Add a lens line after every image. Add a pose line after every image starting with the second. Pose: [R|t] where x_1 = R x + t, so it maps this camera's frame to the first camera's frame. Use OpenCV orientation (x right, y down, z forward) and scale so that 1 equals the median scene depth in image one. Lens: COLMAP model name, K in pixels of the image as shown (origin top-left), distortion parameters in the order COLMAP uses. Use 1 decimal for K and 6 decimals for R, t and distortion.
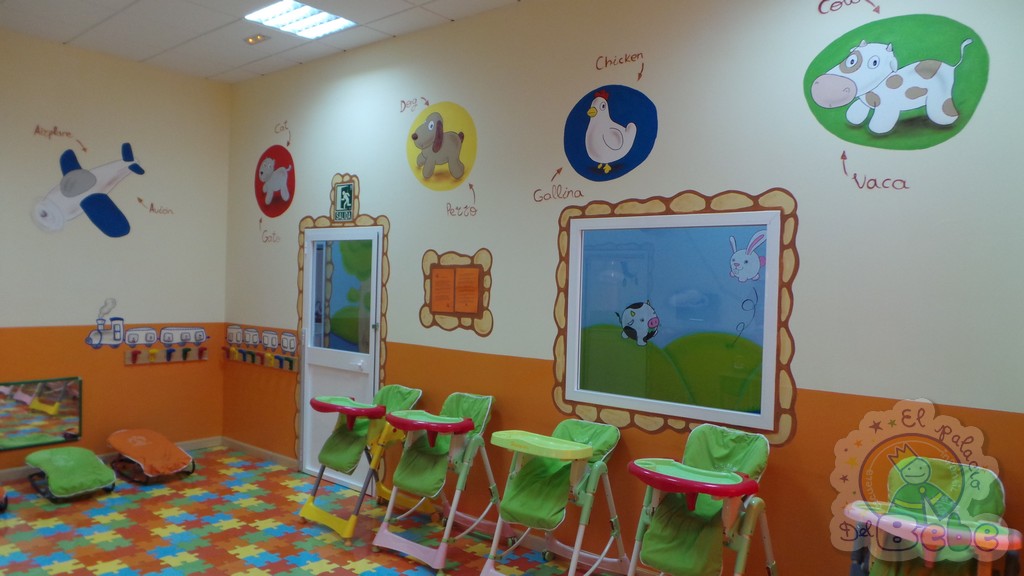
lens RADIAL K [[724.2, 0, 512.0], [0, 724.2, 288.0], [0, 0, 1]] dist [-0.002012, -0.000397]
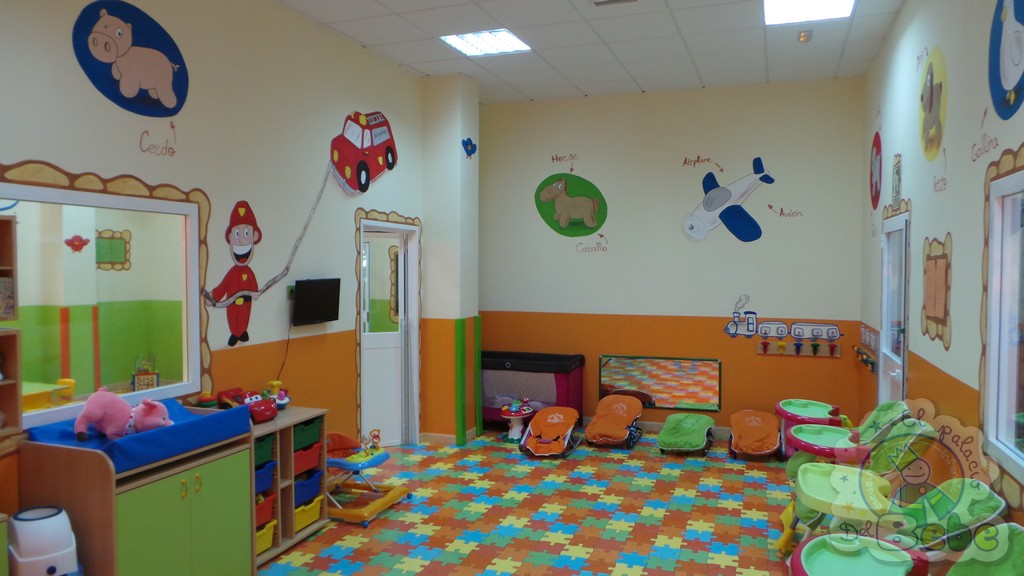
lens RADIAL K [[711.2, 0, 508.0], [0, 711.2, 289.9], [0, 0, 1]] dist [-0.025237, 0.003180]
pose [[0.348056, 0.005589, -0.937457, 0.376808], [-0.001493, 0.999984, 0.005408, 0.001133], [0.937473, -0.000483, 0.348059, 0.251116]]
